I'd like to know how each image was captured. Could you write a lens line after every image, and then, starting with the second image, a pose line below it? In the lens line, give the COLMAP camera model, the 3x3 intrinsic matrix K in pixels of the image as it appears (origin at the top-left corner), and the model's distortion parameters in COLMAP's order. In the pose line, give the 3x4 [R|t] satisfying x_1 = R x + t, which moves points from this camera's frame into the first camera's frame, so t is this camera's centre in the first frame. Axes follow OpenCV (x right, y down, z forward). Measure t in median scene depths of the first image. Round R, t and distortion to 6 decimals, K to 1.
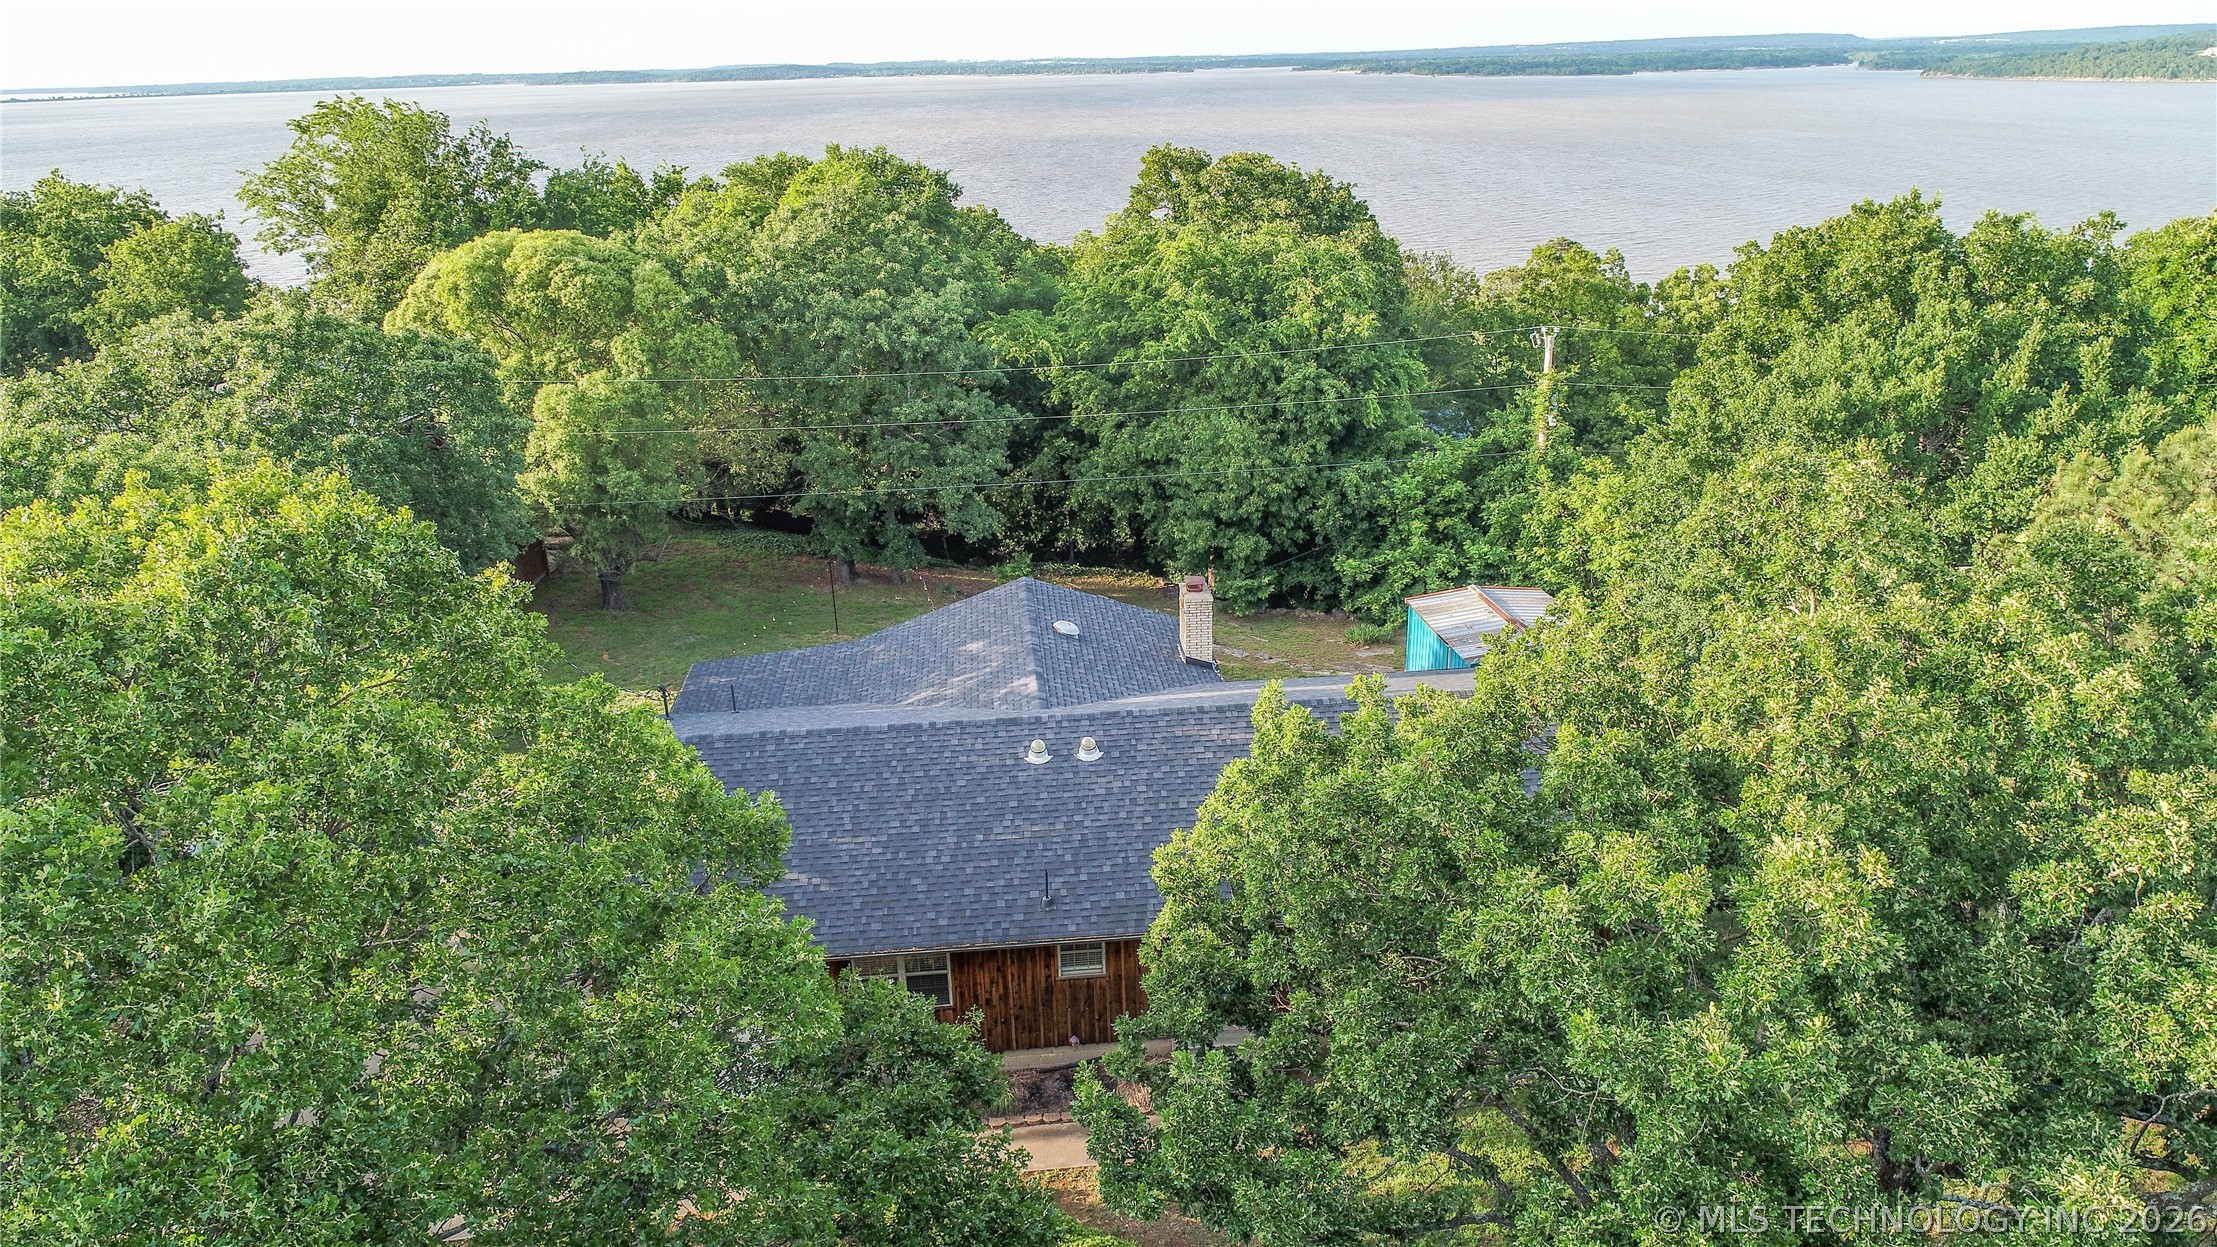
lens RADIAL K [[1480.8, 0, 1120.1], [0, 1480.8, 625.8], [0, 0, 1]] dist [-0.000552, 0.000708]
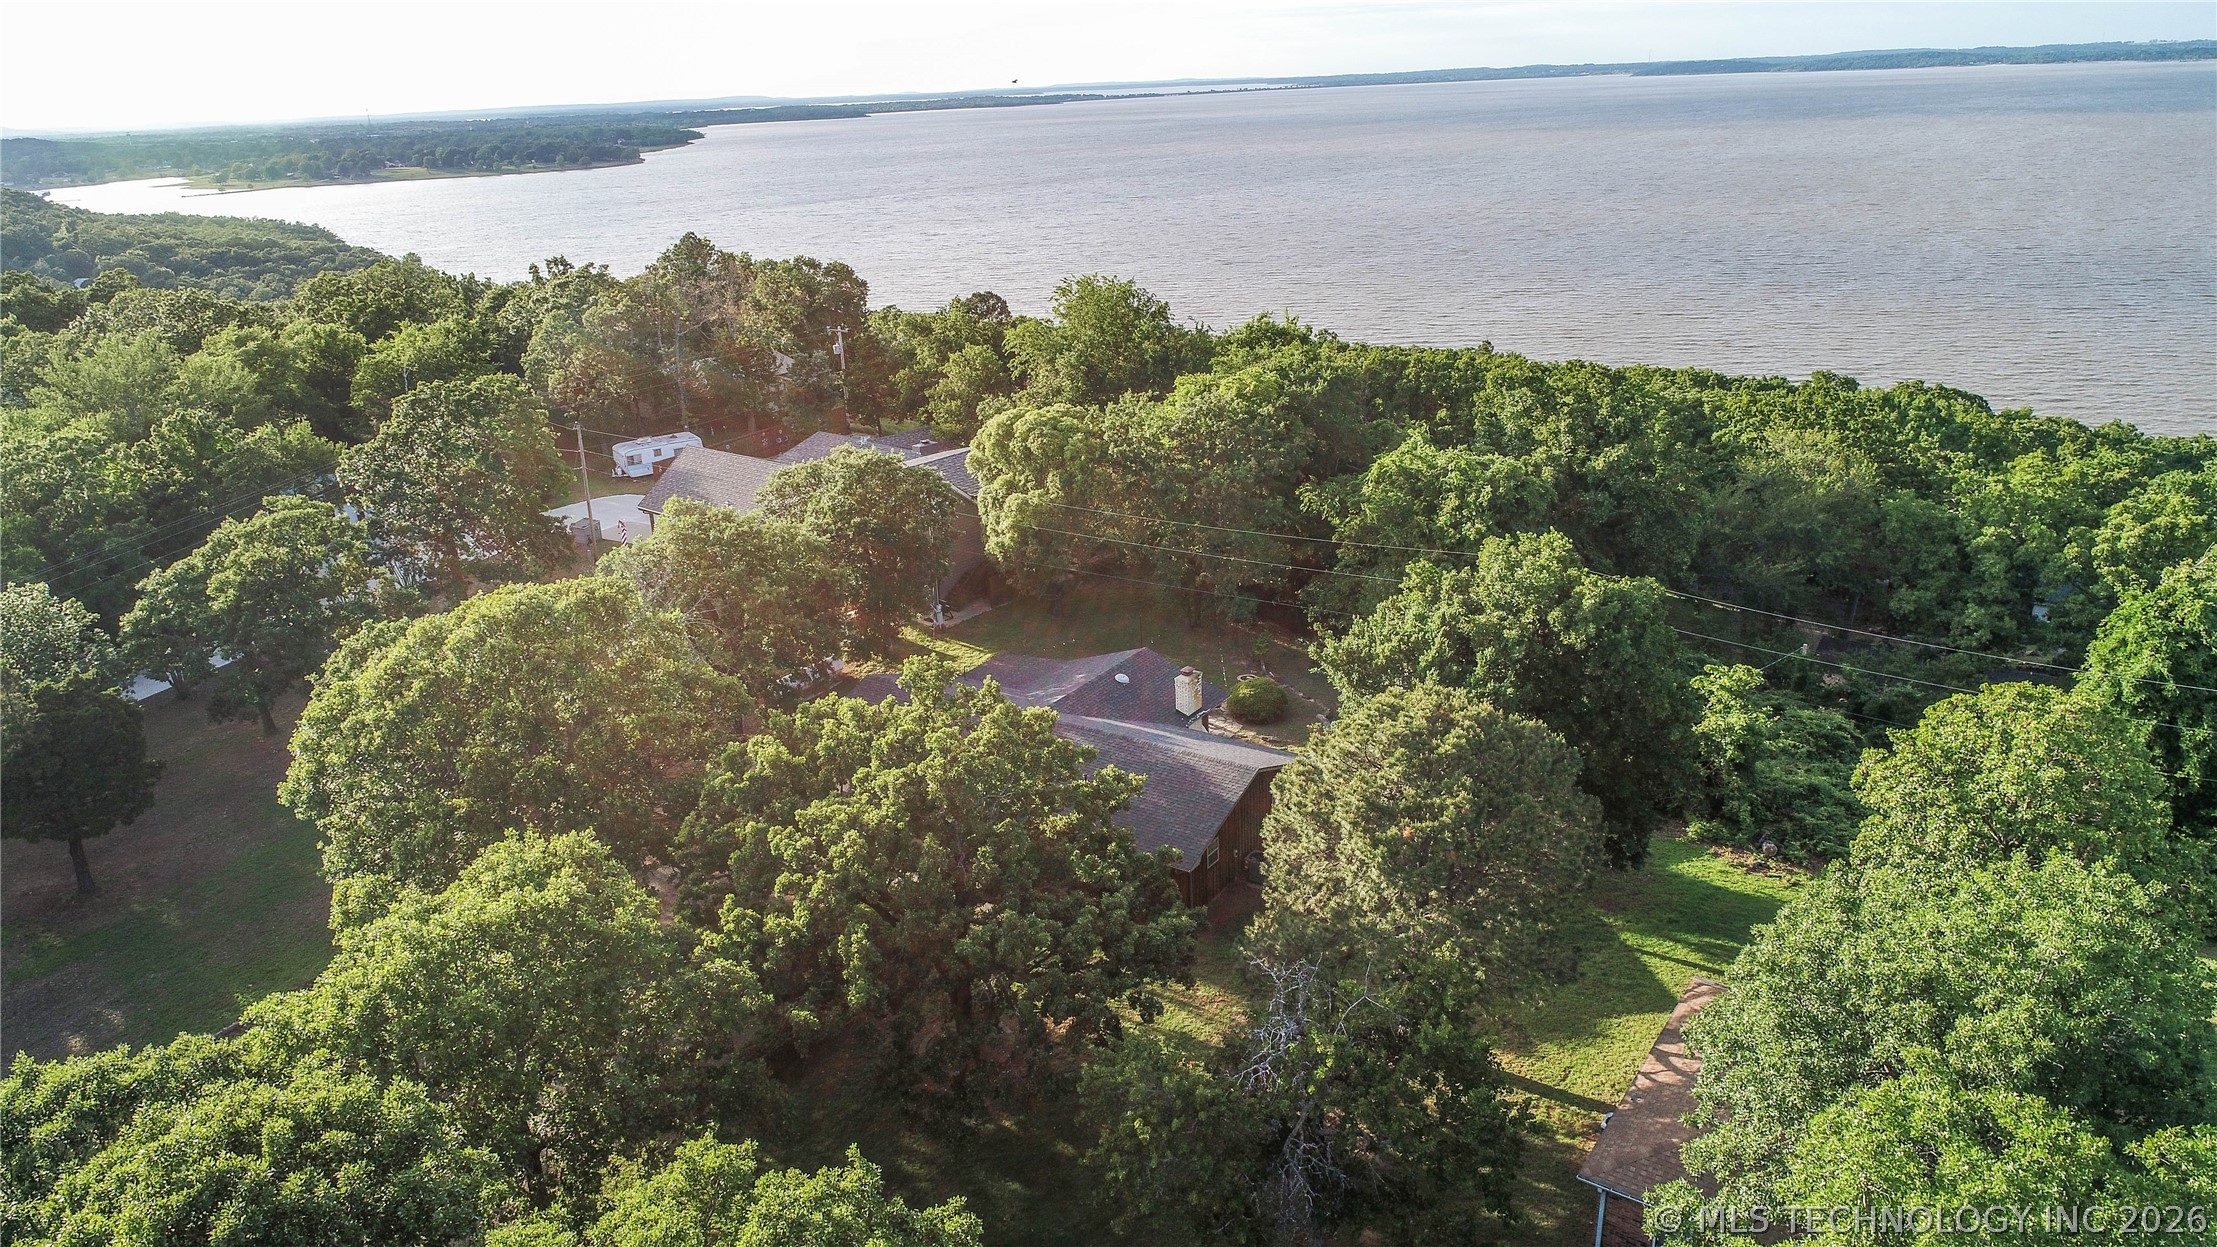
lens RADIAL K [[1480.8, 0, 1120.1], [0, 1480.8, 625.8], [0, 0, 1]] dist [-0.000552, 0.000708]
pose [[0.778283, 0.210495, -0.591581, 0.762279], [-0.205951, 0.975592, 0.076184, -0.150559], [0.593178, 0.062545, 0.802638, -0.364926]]
